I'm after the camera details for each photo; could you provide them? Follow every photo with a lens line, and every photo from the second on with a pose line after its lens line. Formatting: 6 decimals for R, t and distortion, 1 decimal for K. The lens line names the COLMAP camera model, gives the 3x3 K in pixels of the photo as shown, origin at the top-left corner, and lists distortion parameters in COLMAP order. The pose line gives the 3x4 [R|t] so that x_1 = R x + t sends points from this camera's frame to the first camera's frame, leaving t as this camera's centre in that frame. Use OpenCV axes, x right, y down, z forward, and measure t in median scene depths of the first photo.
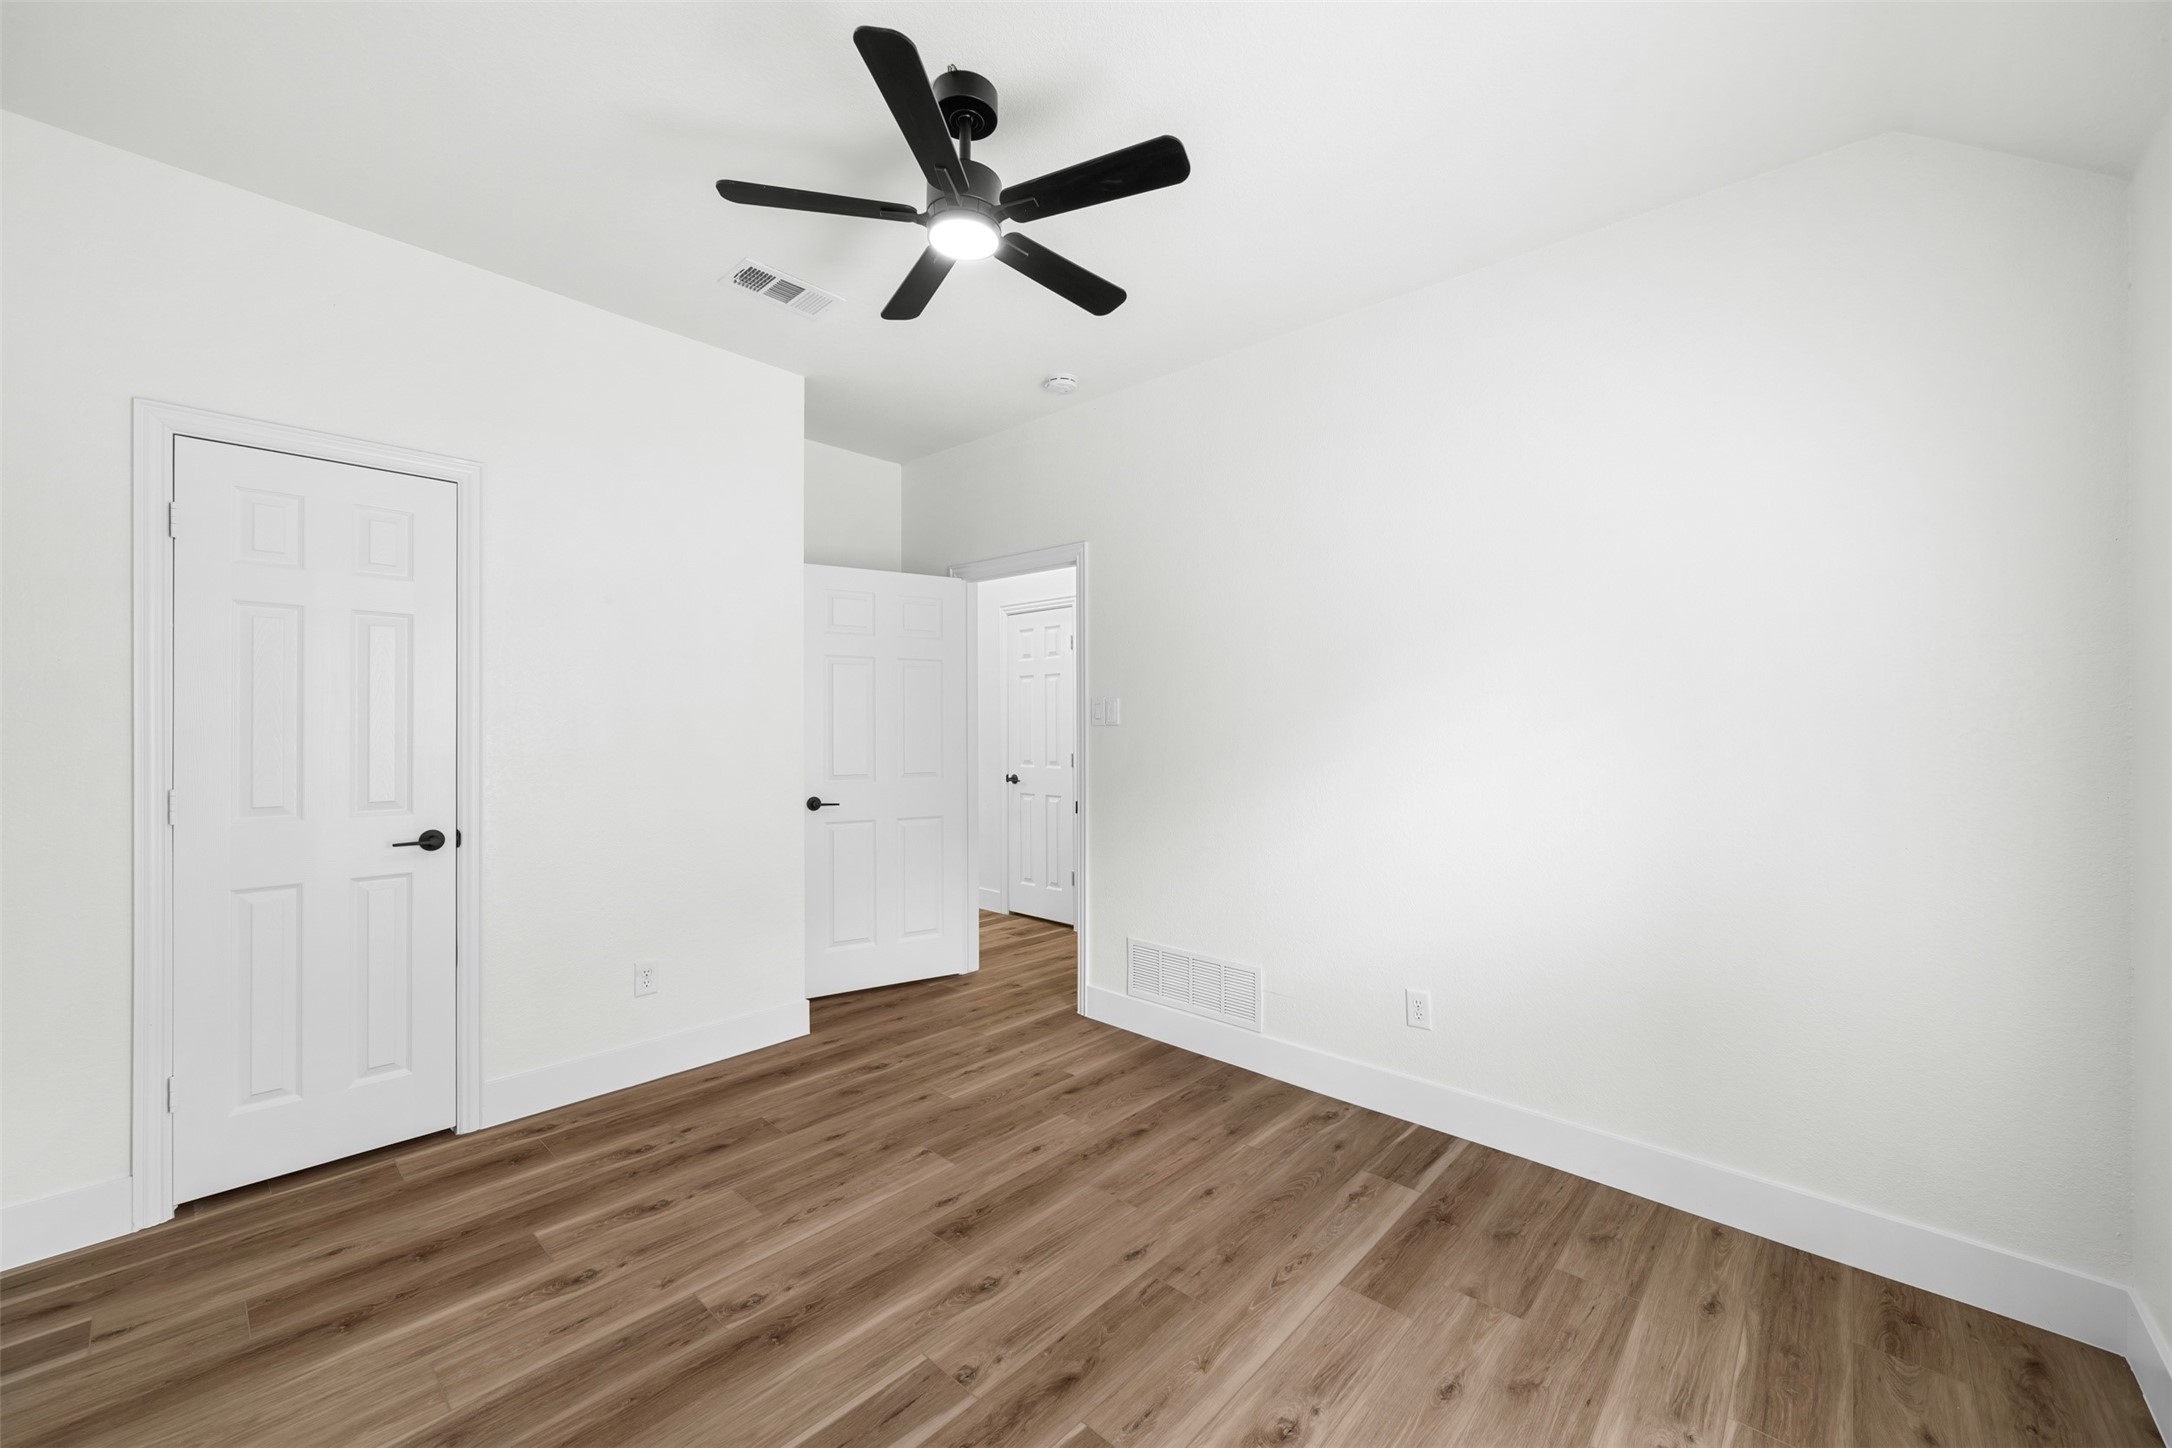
lens RADIAL K [[846.9, 0, 1077.2], [0, 846.9, 721.9], [0, 0, 1]] dist [-0.002135, 0.000122]
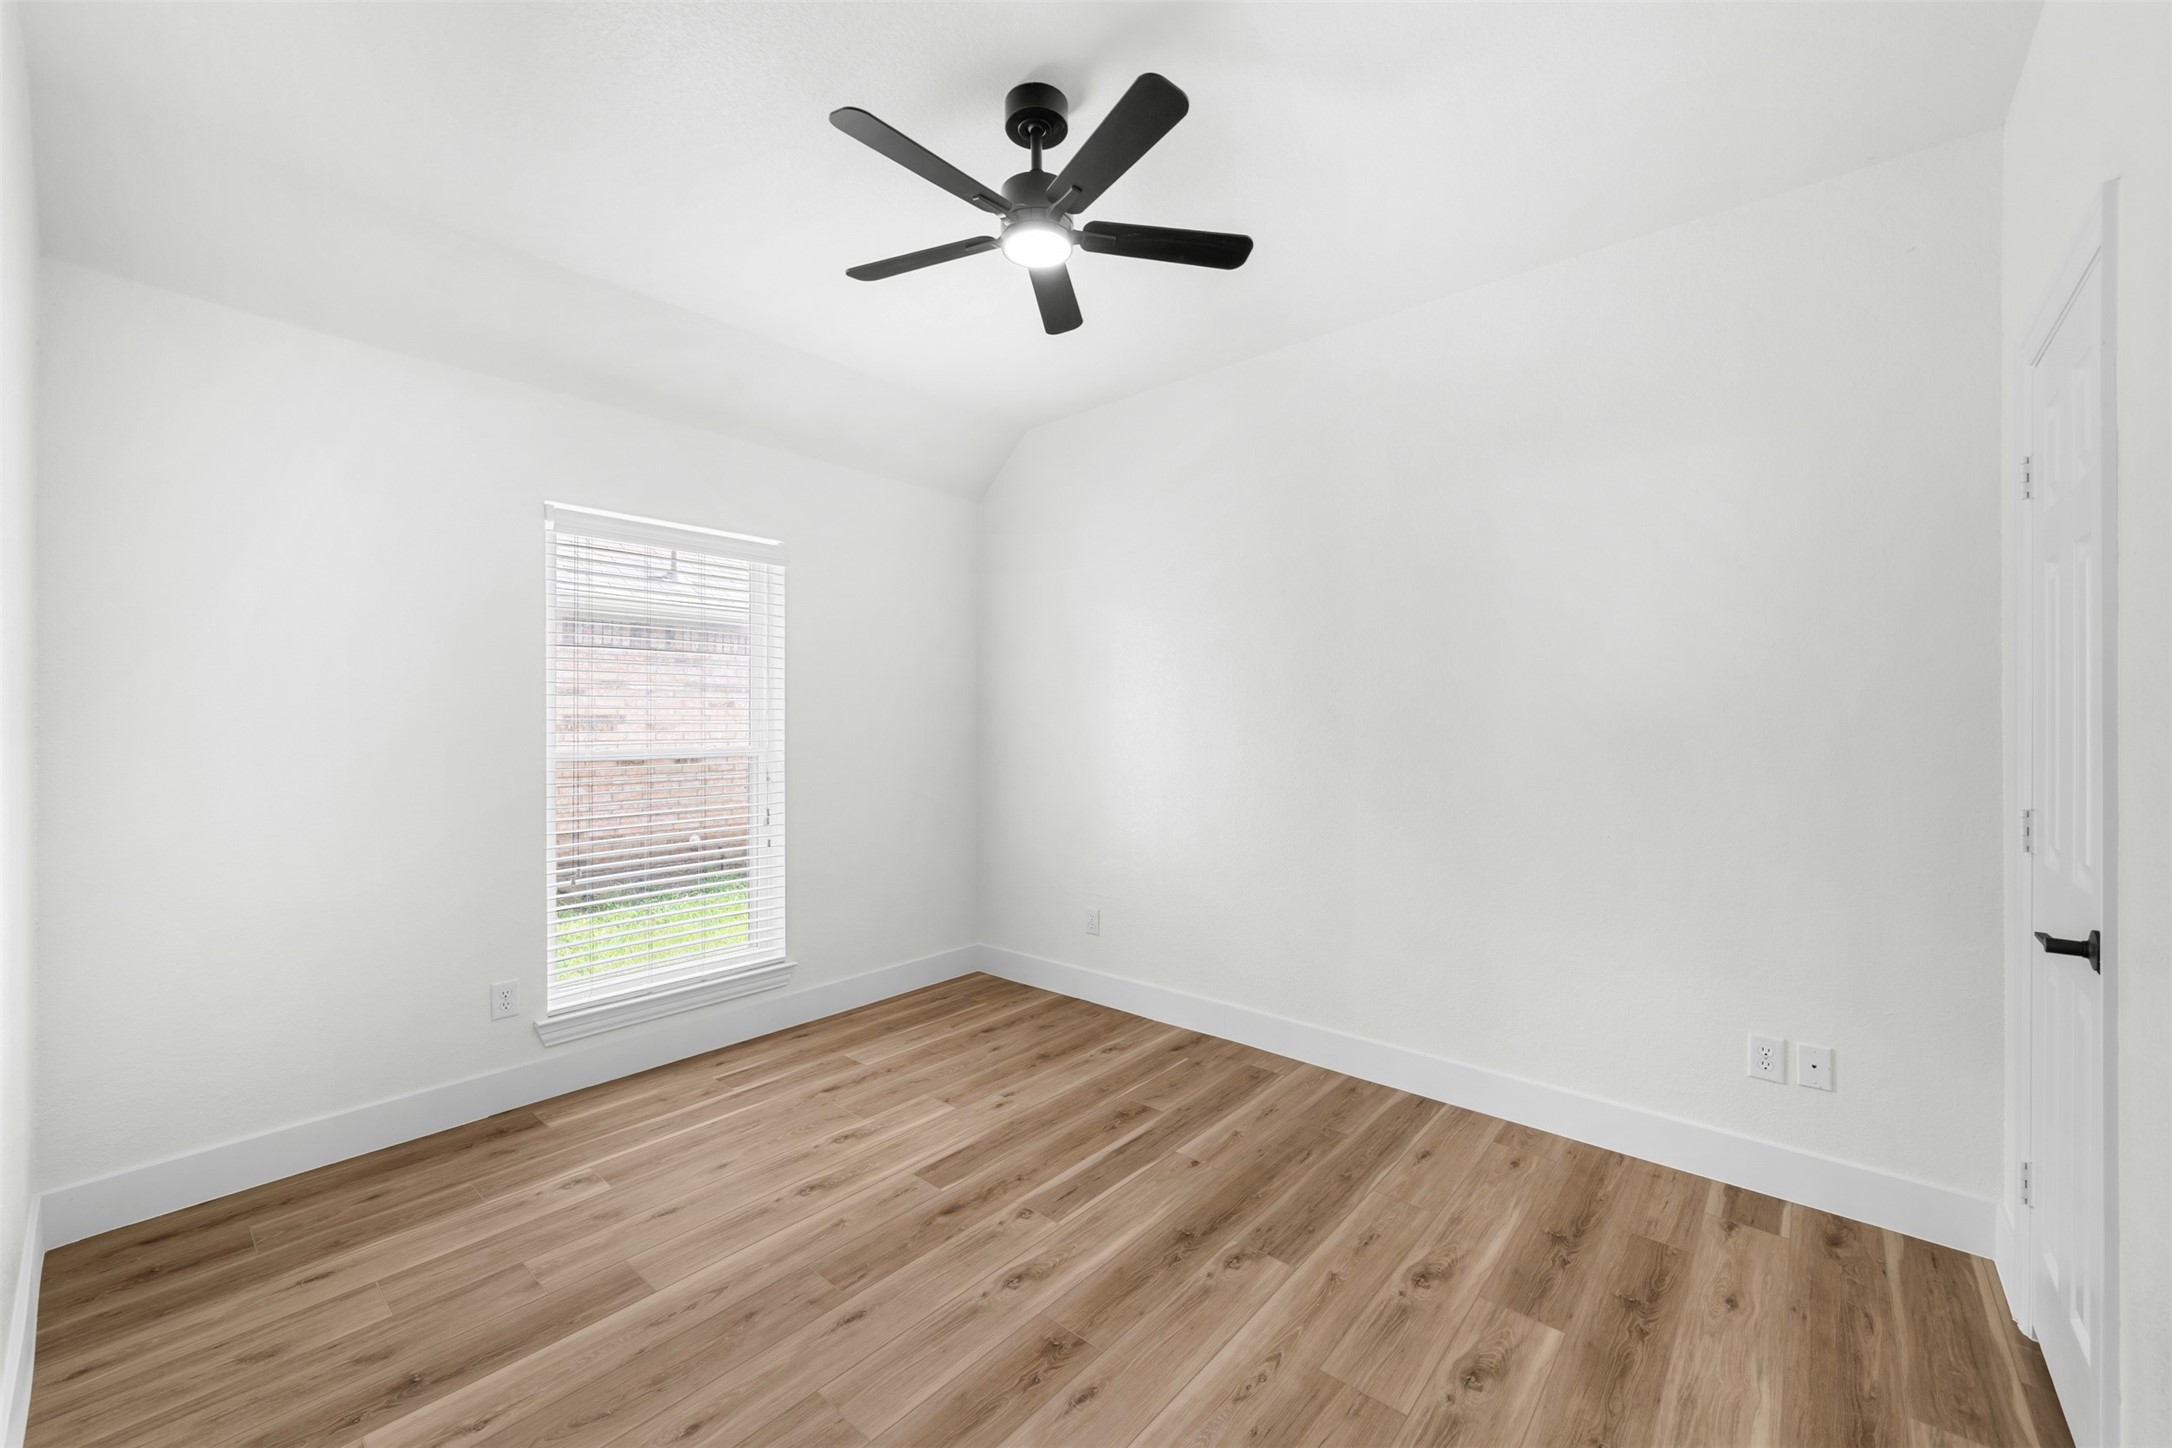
lens RADIAL K [[846.9, 0, 1077.2], [0, 846.9, 721.9], [0, 0, 1]] dist [-0.002135, 0.000122]
pose [[-0.999617, -0.006652, -0.026858, -0.150067], [-0.006625, 0.999977, -0.001107, 0.003031], [0.026865, -0.000928, -0.999639, 2.030473]]
